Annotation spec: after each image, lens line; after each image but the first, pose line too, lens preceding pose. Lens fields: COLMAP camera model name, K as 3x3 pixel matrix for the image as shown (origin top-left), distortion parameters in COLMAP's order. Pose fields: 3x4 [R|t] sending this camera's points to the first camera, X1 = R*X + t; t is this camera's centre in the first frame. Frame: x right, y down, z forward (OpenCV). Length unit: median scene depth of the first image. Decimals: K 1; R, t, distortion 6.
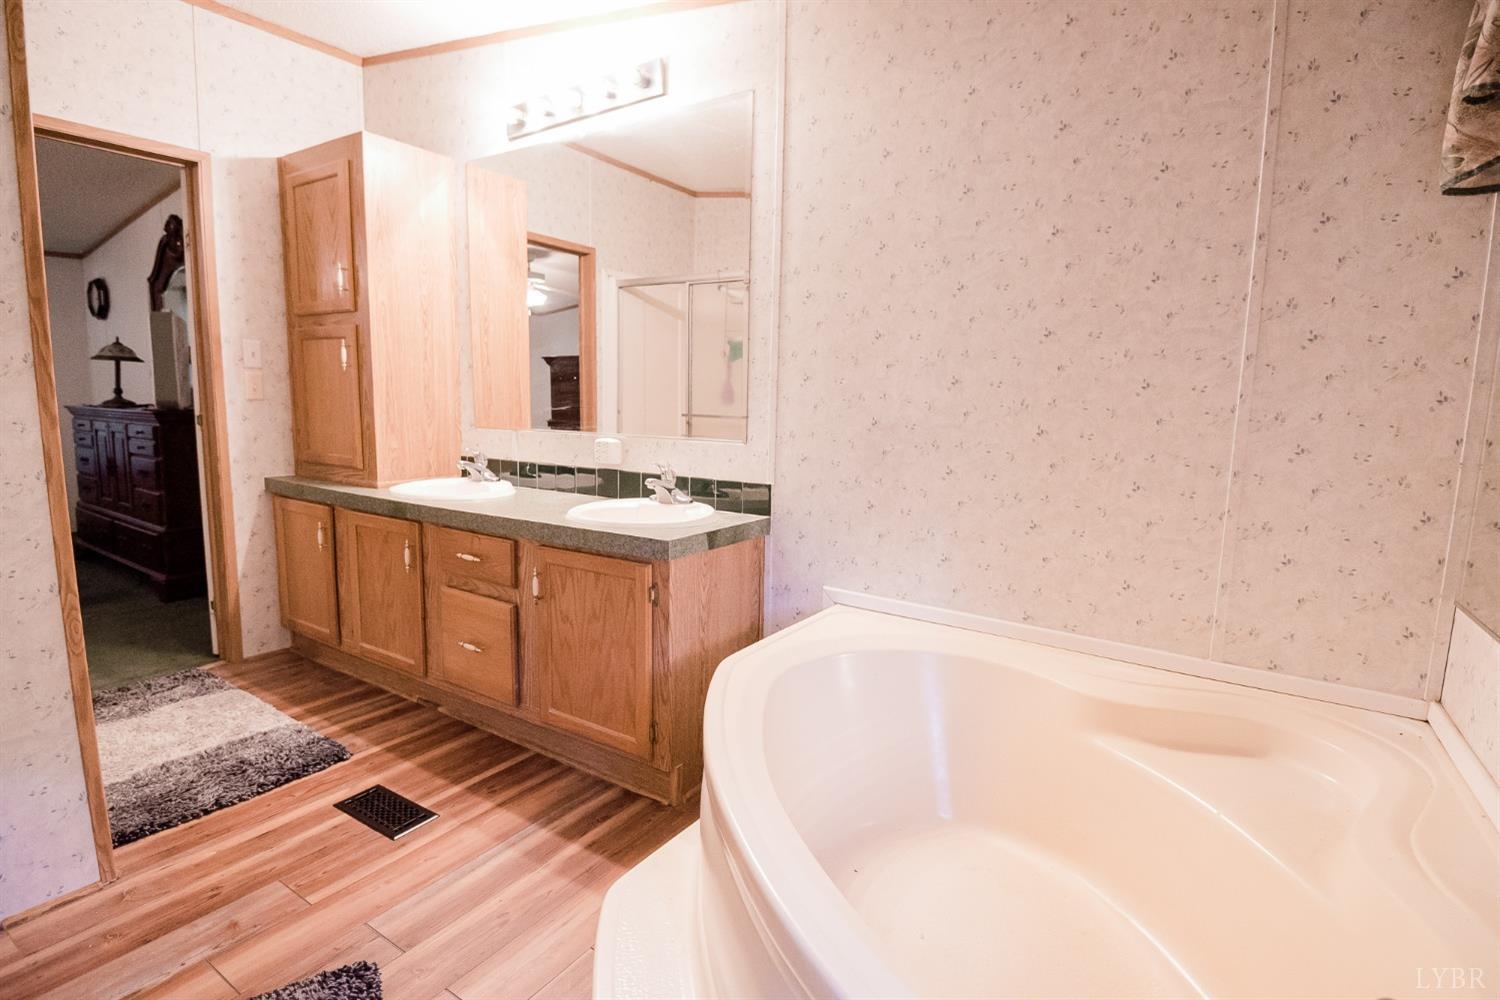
lens RADIAL K [[689.4, 0, 753.3], [0, 689.4, 501.5], [0, 0, 1]] dist [-0.001062, -0.018304]
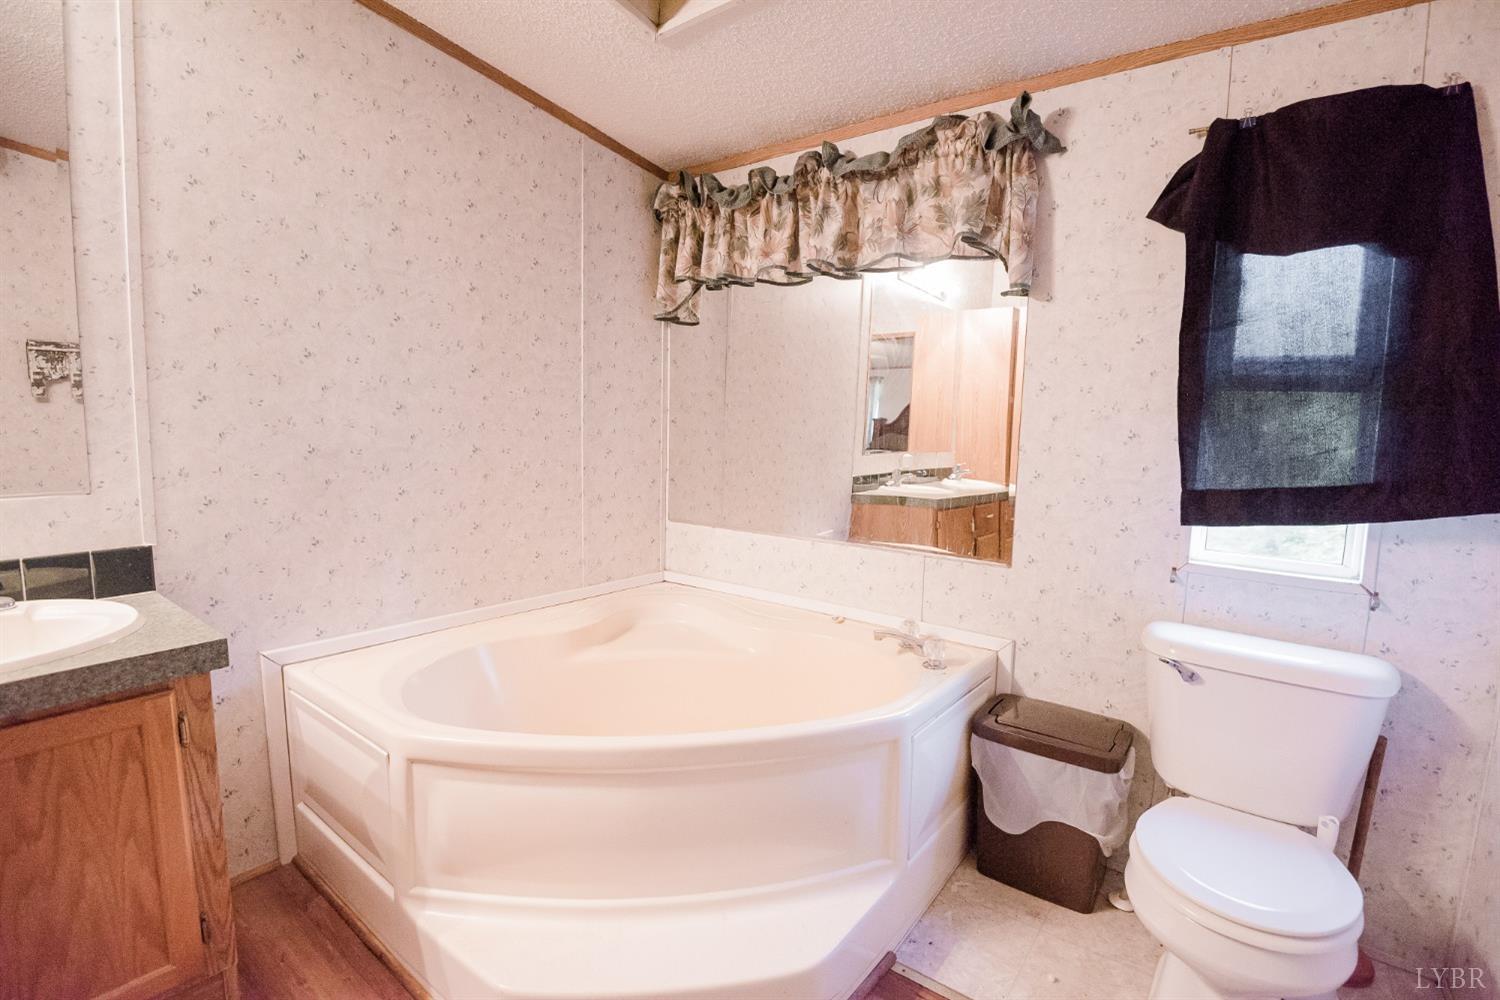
lens RADIAL K [[689.4, 0, 753.3], [0, 689.4, 501.5], [0, 0, 1]] dist [-0.001062, -0.018304]
pose [[0.101393, -0.142152, 0.984638, -0.716308], [0.115244, 0.984754, 0.130302, -0.107310], [-0.988149, 0.100262, 0.116229, 0.360820]]
